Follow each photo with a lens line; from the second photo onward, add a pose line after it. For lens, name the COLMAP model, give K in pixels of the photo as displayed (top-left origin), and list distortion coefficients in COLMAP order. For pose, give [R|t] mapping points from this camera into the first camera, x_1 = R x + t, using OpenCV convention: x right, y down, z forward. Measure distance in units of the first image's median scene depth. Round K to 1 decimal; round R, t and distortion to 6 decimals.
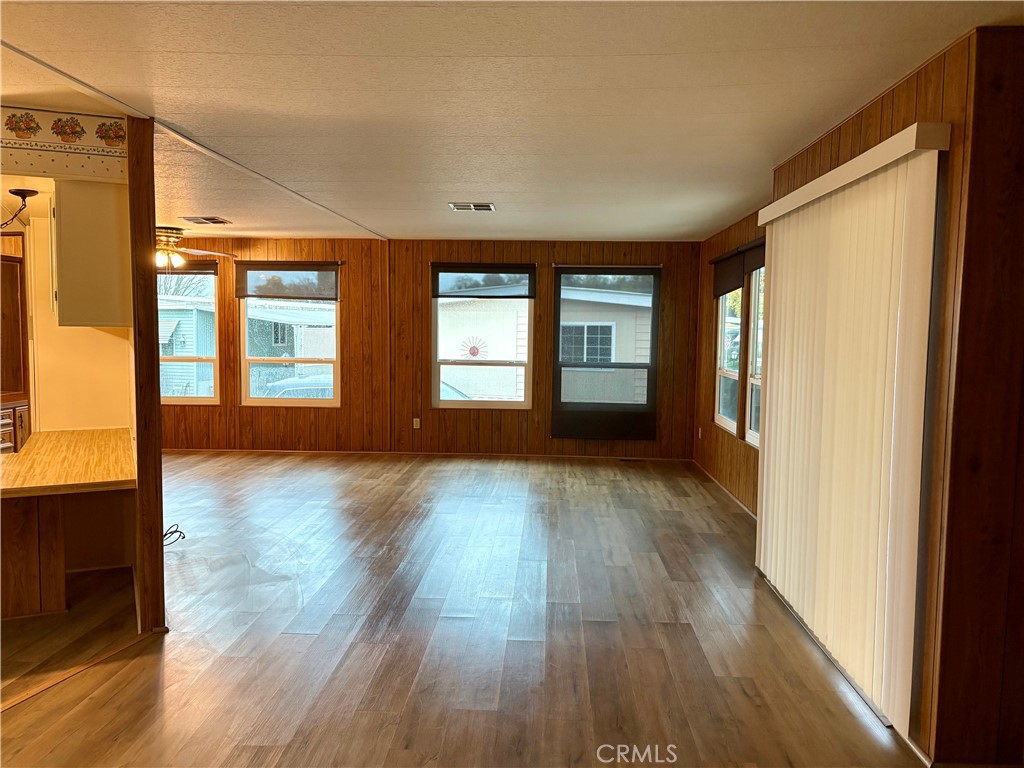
lens RADIAL K [[772.9, 0, 508.2], [0, 772.9, 378.7], [0, 0, 1]] dist [0.055679, -0.047774]
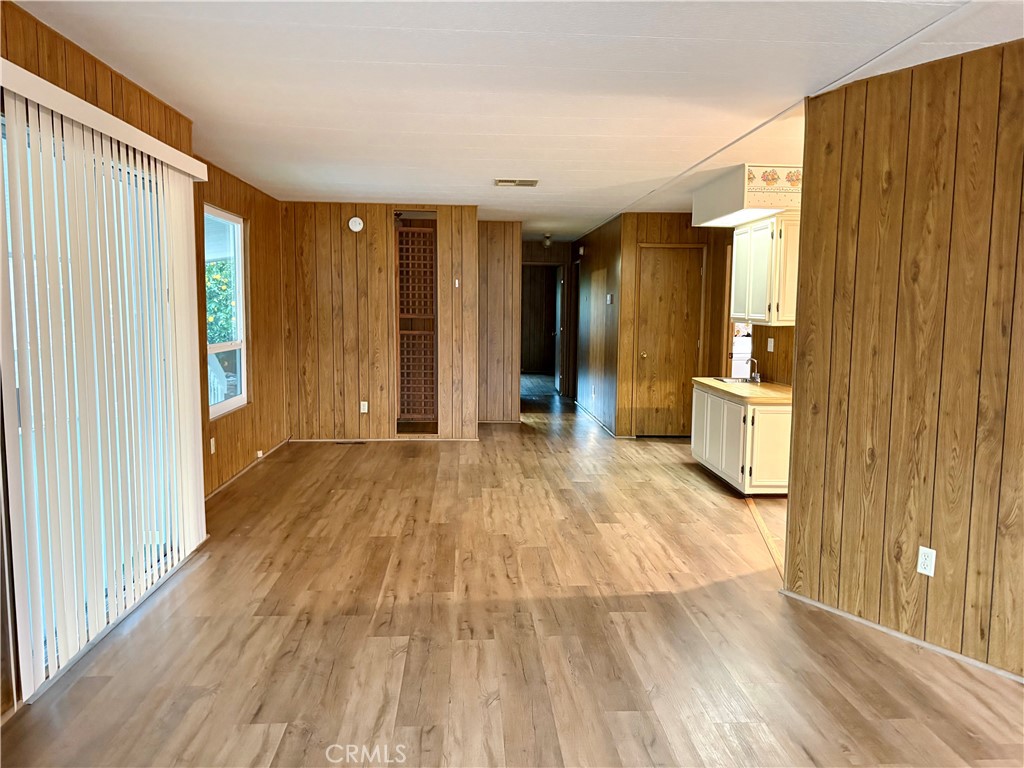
lens RADIAL K [[772.9, 0, 511.1], [0, 772.9, 381.2], [0, 0, 1]] dist [0.055679, -0.047774]
pose [[-0.993422, -0.011977, -0.113886, 0.018072], [-0.031857, 0.984163, 0.174379, -0.053870], [0.109994, 0.176860, -0.978070, 0.815549]]
